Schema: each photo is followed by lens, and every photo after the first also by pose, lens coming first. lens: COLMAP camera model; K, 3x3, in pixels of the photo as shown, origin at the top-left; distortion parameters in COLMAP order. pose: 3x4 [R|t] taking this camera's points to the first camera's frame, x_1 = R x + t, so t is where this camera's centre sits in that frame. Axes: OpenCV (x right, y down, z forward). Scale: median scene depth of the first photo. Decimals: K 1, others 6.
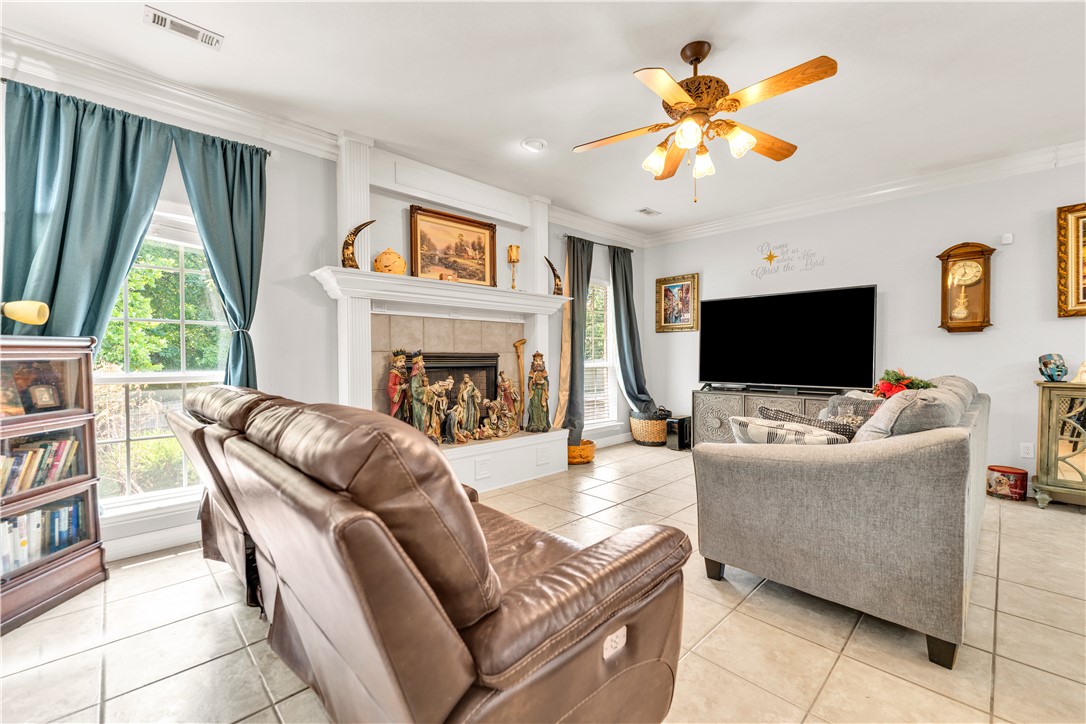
lens RADIAL K [[451.8, 0, 539.5], [0, 451.8, 367.5], [0, 0, 1]] dist [-0.001366, -0.000393]
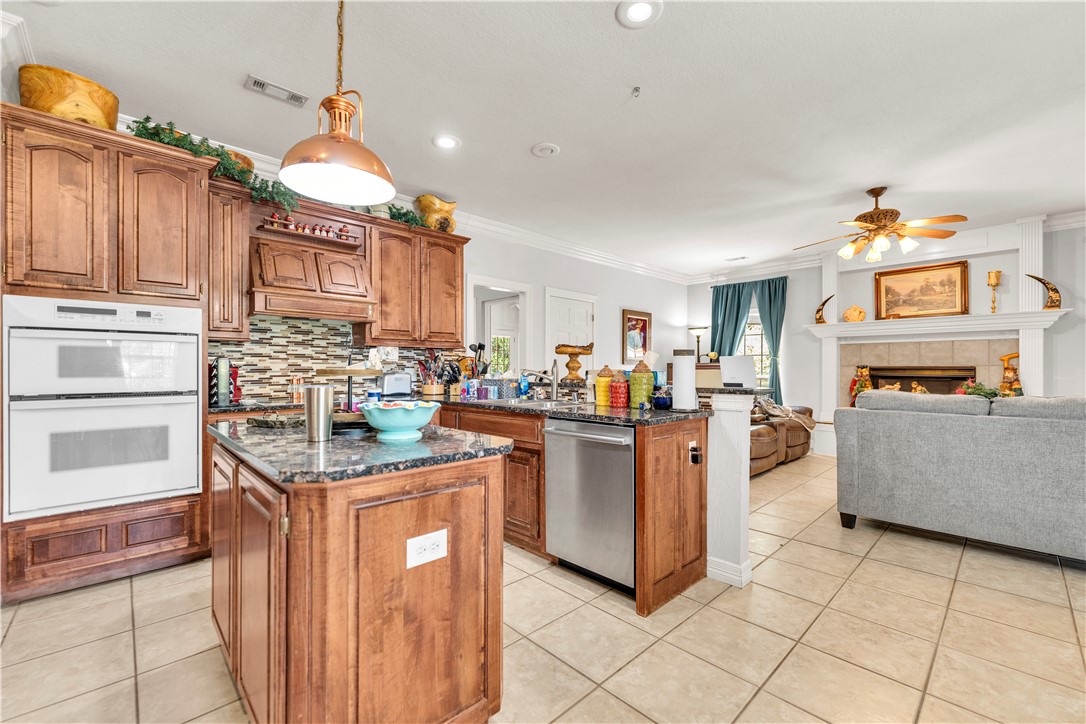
lens RADIAL K [[450.3, 0, 542.5], [0, 450.3, 365.5], [0, 0, 1]] dist [-0.001680, -0.000127]
pose [[-0.018619, -0.003824, -0.999819, 1.219566], [-0.030573, 0.999527, -0.003253, 0.004099], [0.999359, 0.030507, -0.018727, -0.112123]]
